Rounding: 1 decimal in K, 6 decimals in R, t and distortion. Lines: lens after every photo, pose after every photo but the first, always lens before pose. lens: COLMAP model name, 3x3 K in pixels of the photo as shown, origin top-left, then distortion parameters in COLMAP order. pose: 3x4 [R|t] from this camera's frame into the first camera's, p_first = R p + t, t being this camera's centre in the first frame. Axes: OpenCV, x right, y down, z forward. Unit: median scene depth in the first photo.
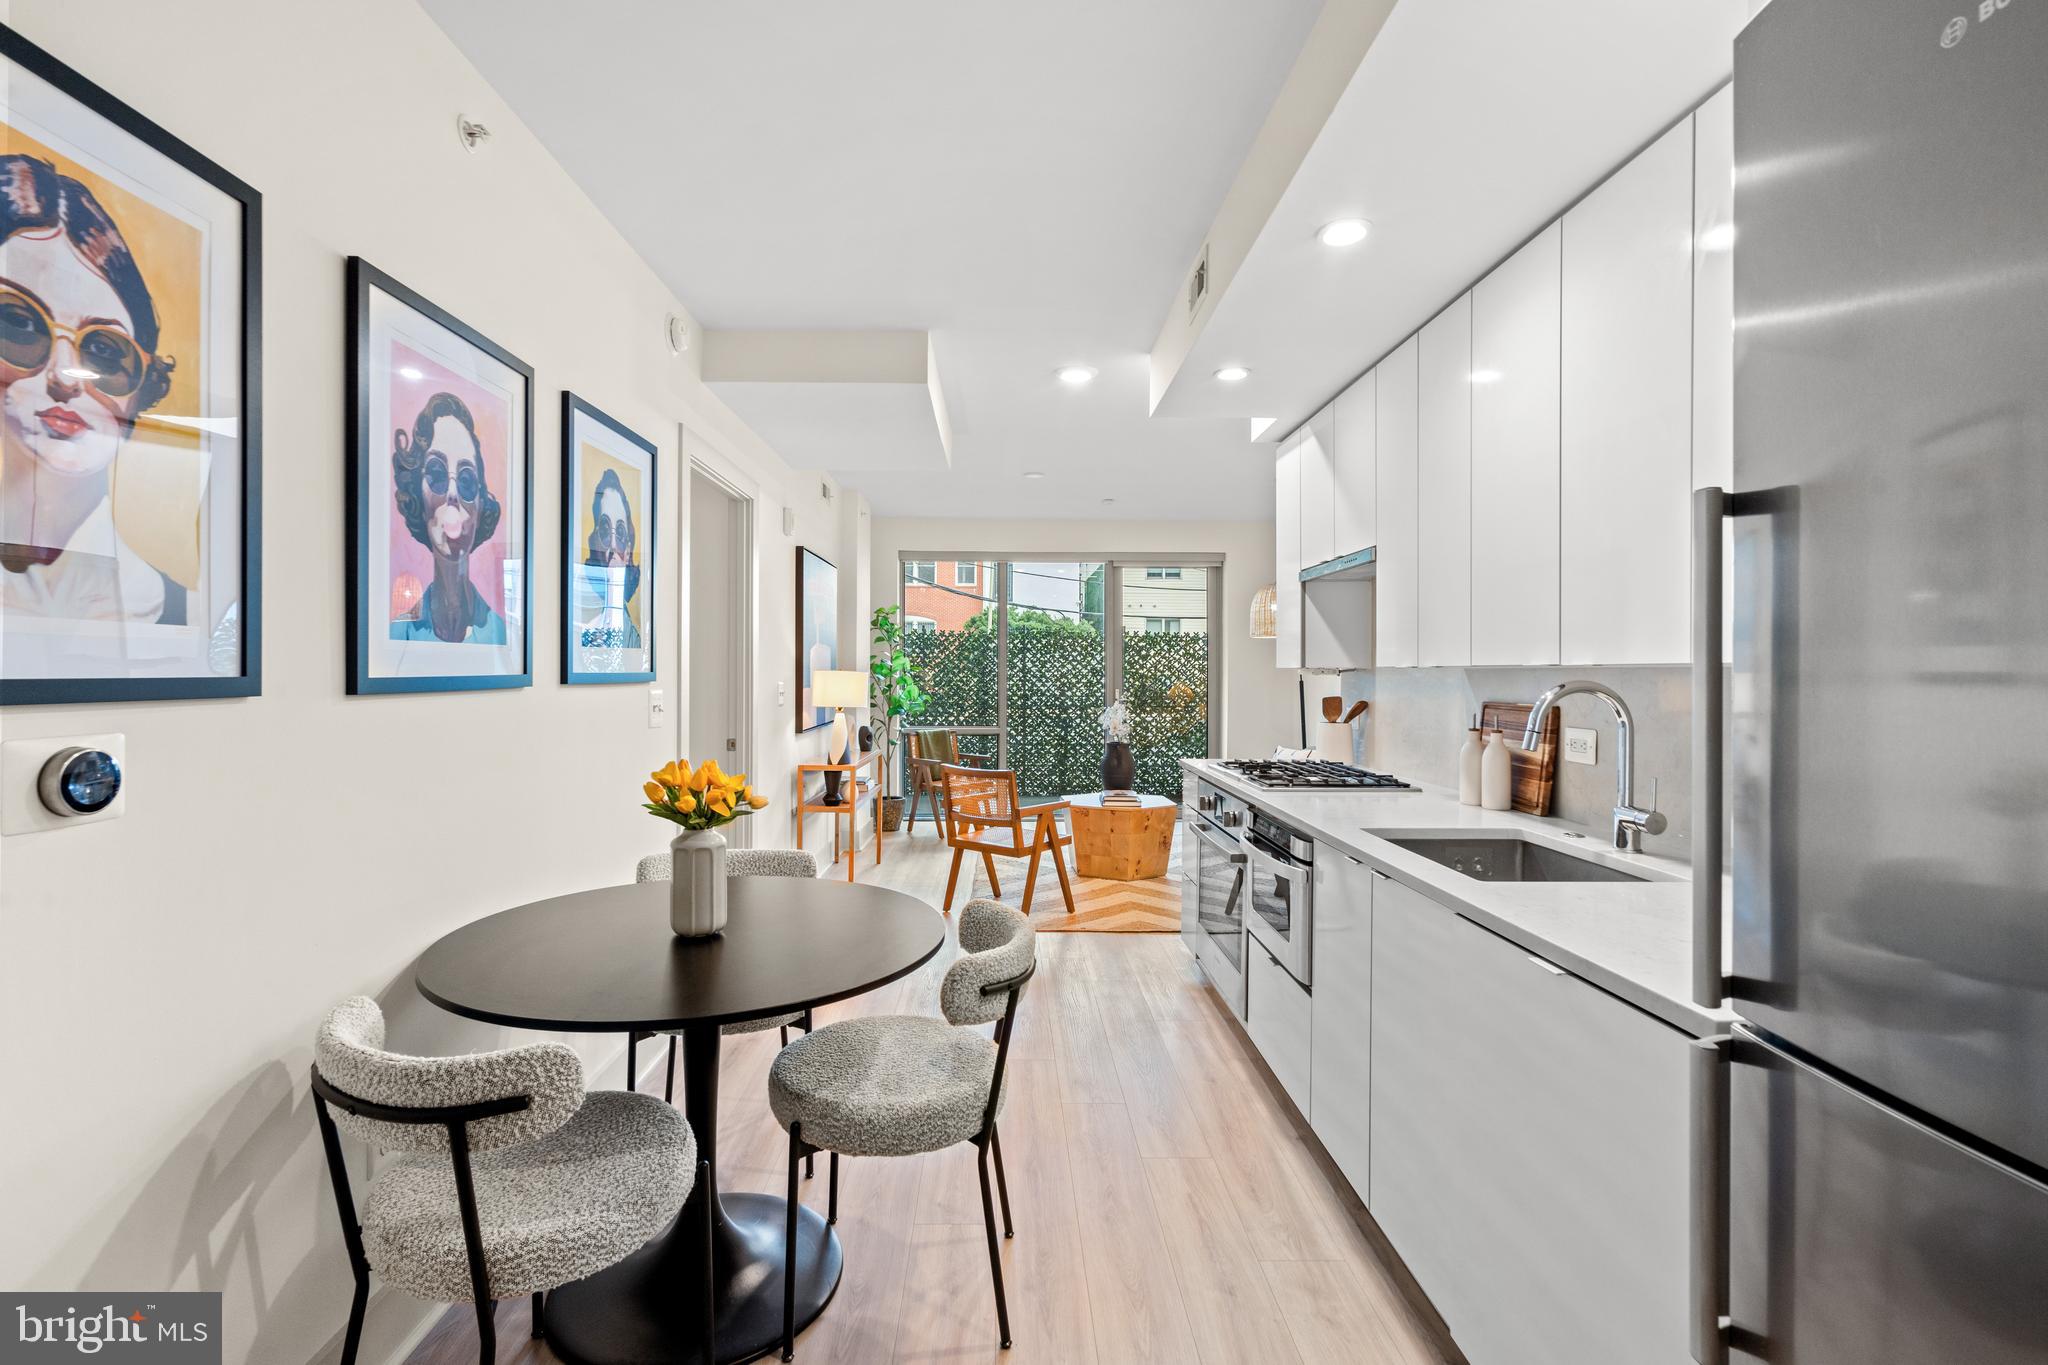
lens RADIAL K [[925.7, 0, 1002.4], [0, 925.7, 675.7], [0, 0, 1]] dist [-0.002355, -0.000033]
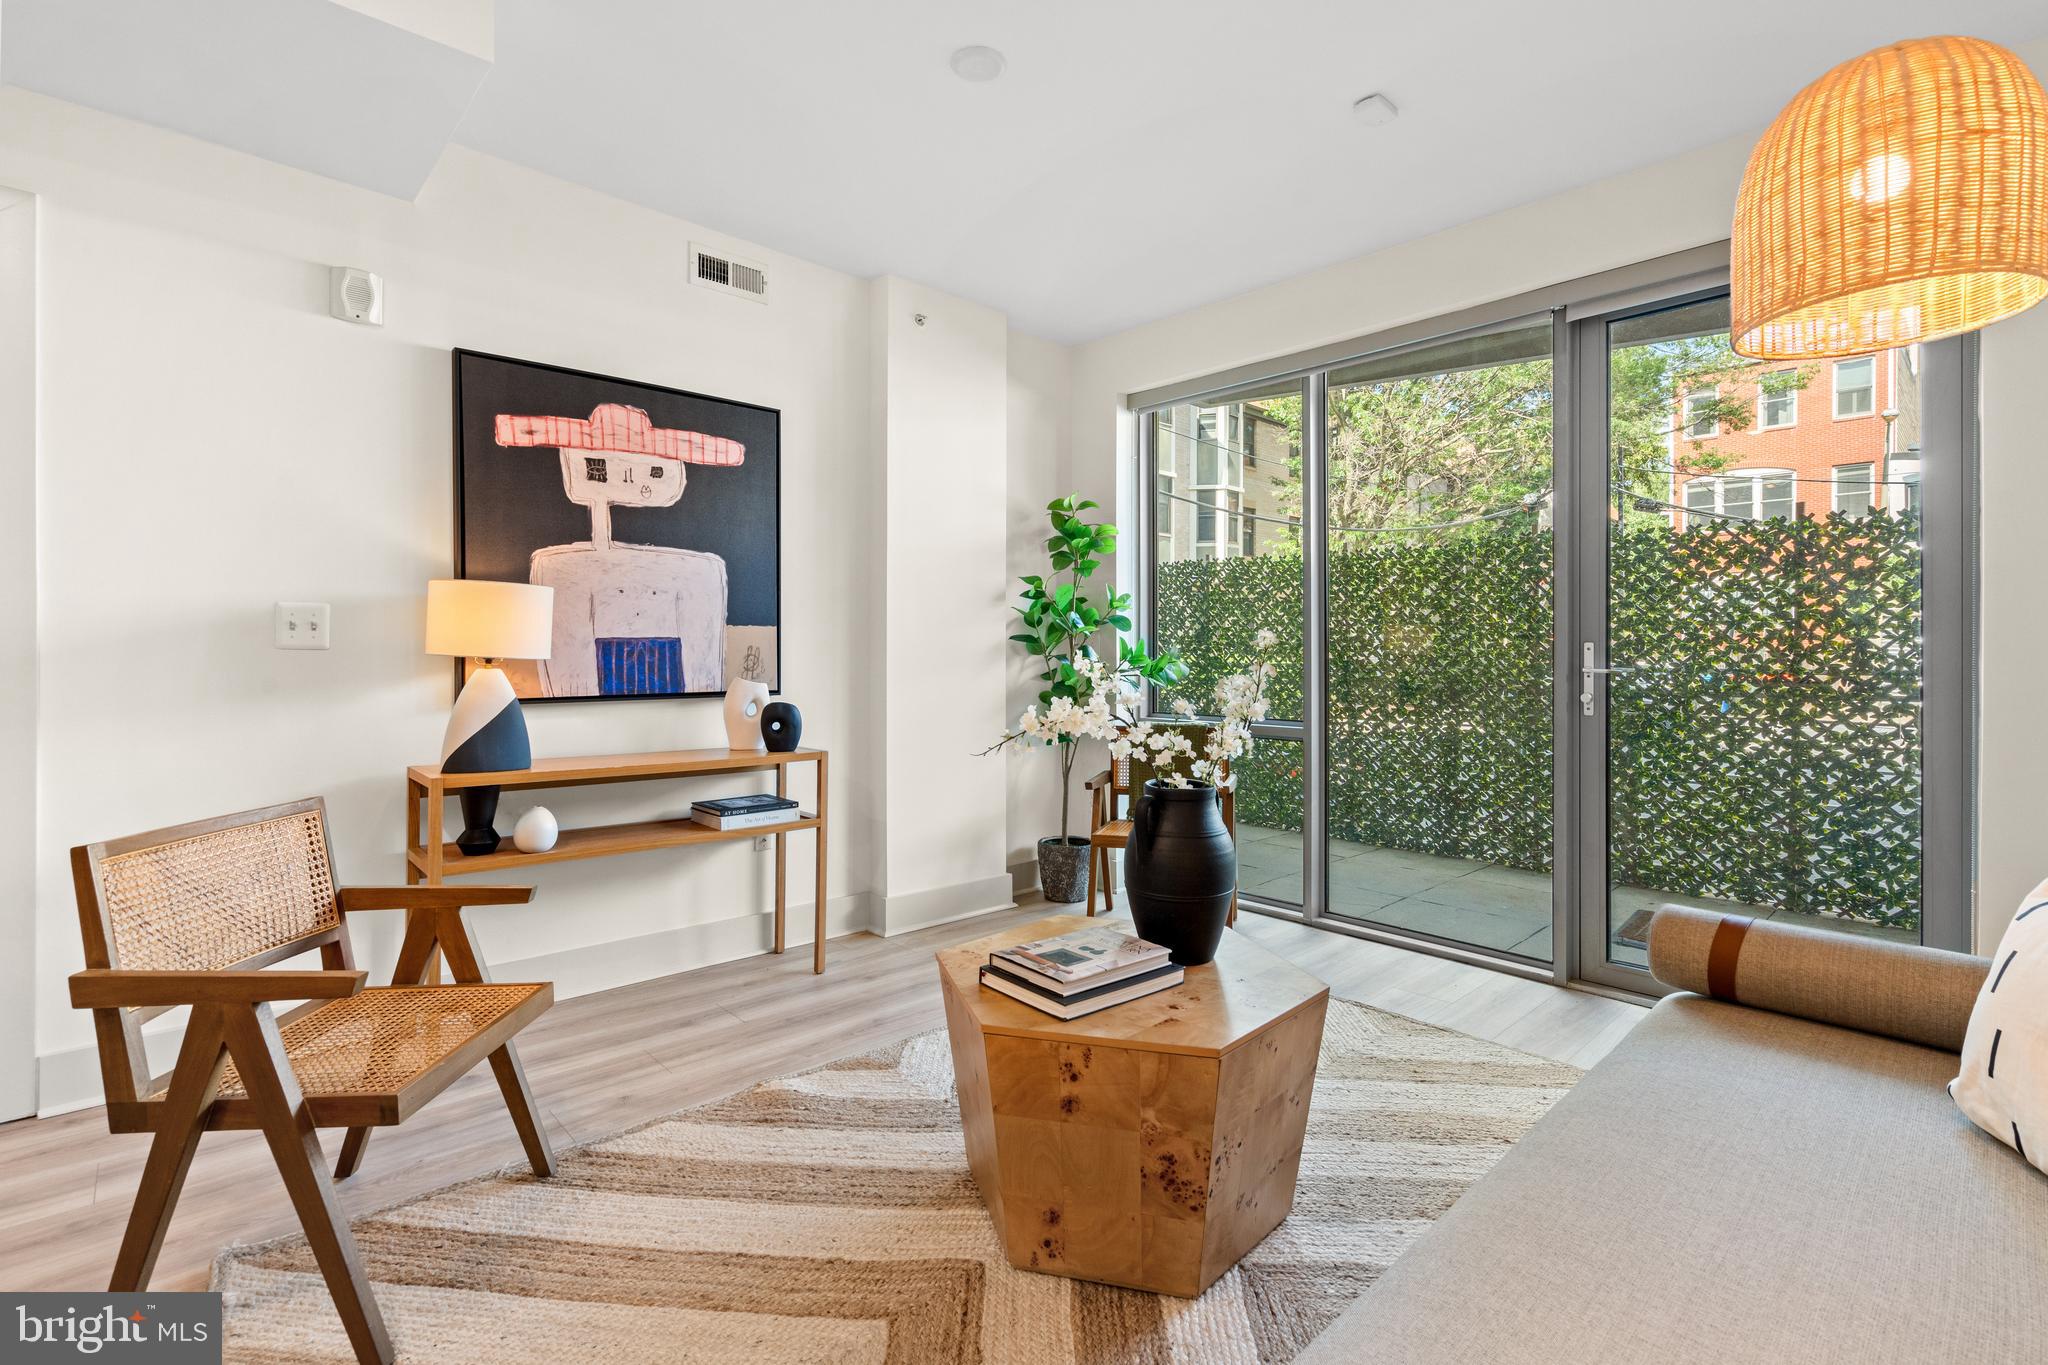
lens RADIAL K [[936.4, 0, 1009.4], [0, 936.4, 660.3], [0, 0, 1]] dist [-0.004110, -0.000112]
pose [[0.660729, 0.002682, -0.750620, 0.439183], [-0.004006, 0.999992, 0.000047, 0.038650], [0.750614, 0.002976, 0.660734, 0.952204]]
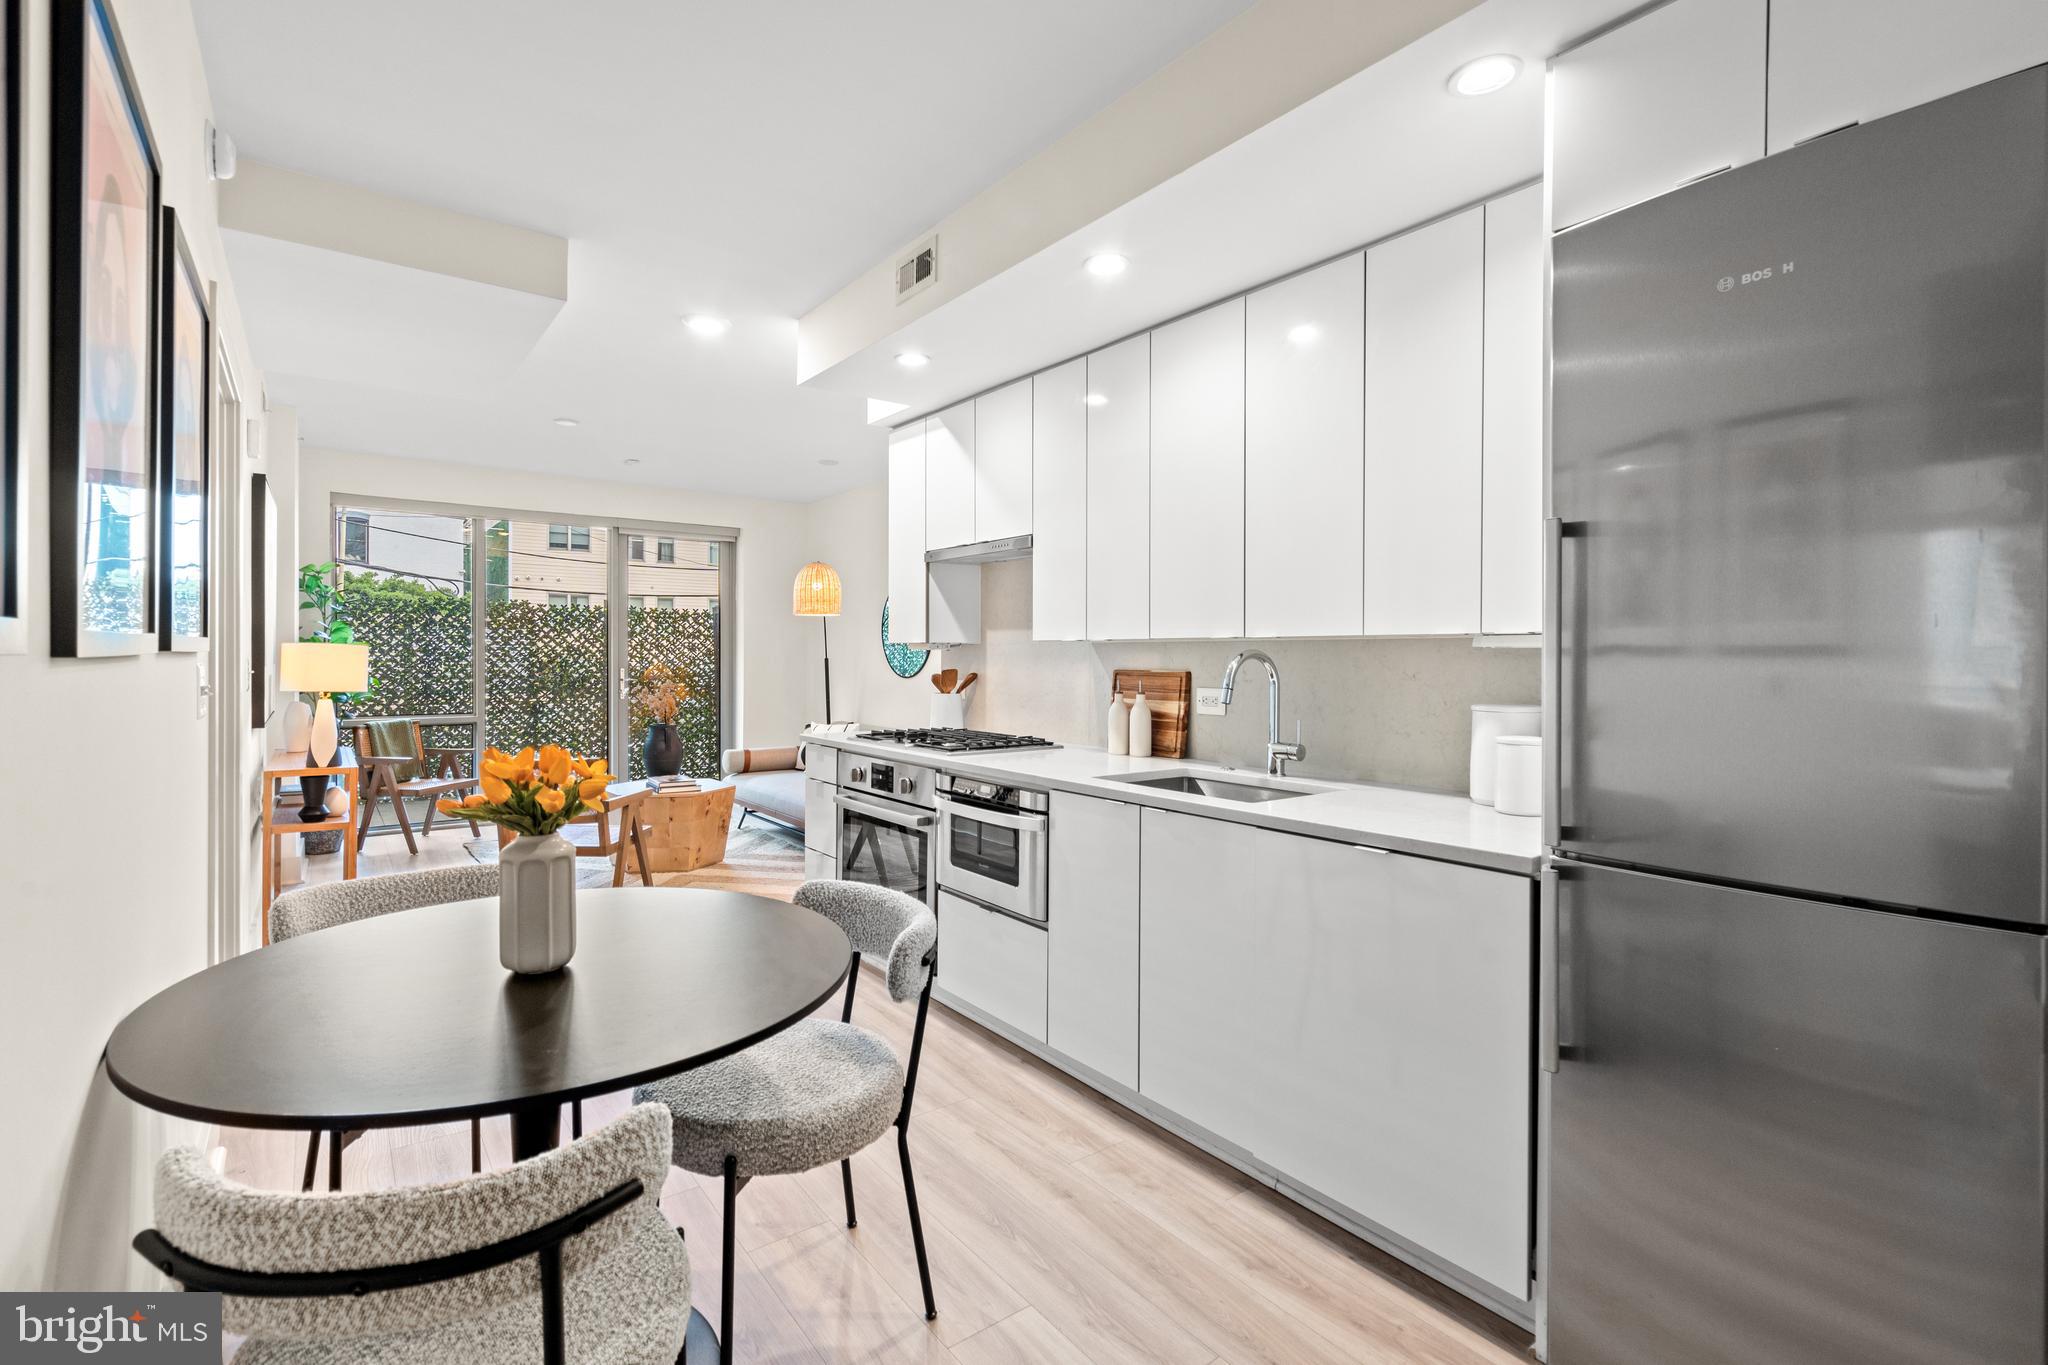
lens RADIAL K [[936.4, 0, 1009.4], [0, 936.4, 660.3], [0, 0, 1]] dist [-0.004110, -0.000112]
pose [[0.807227, -0.002527, 0.590236, -0.188551], [0.000904, 0.999995, 0.003045, 0.006911], [-0.590241, -0.001924, 0.807225, 0.052648]]
